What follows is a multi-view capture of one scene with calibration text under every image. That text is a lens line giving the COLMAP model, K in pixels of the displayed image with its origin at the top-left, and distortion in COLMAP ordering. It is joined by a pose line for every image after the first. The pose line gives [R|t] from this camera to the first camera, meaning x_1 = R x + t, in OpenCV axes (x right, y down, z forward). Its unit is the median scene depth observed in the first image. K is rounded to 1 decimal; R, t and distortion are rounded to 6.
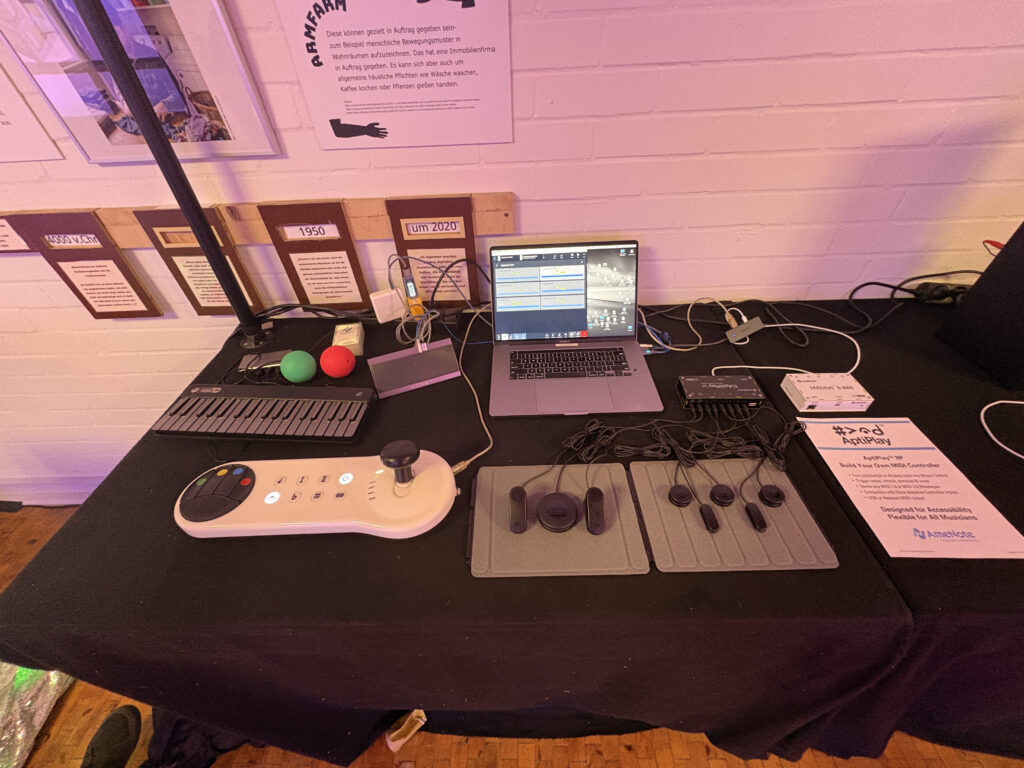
lens RADIAL K [[408.8, 0, 512.0], [0, 408.8, 384.0], [0, 0, 1]] dist [0.000274, 0.000074]
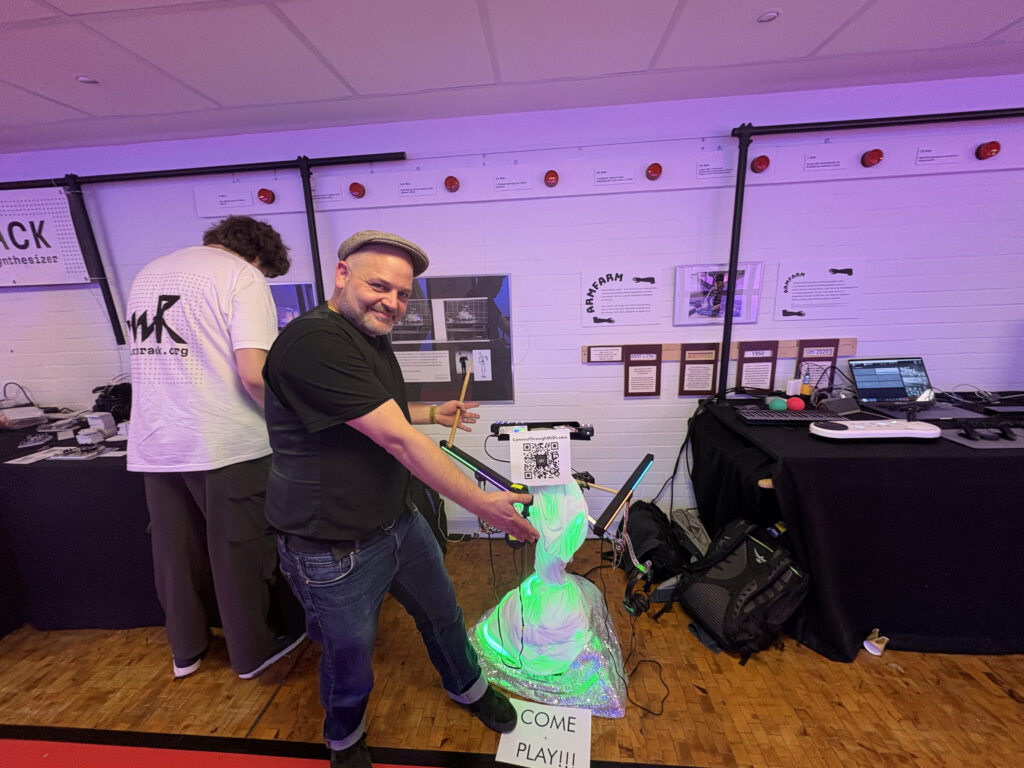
lens RADIAL K [[408.8, 0, 512.0], [0, 408.8, 384.0], [0, 0, 1]] dist [0.000274, 0.000074]
pose [[0.997675, 0.013132, -0.066867, -1.665097], [-0.044144, 0.872079, -0.487371, 0.898498], [0.051913, 0.489190, 0.870631, -0.899806]]
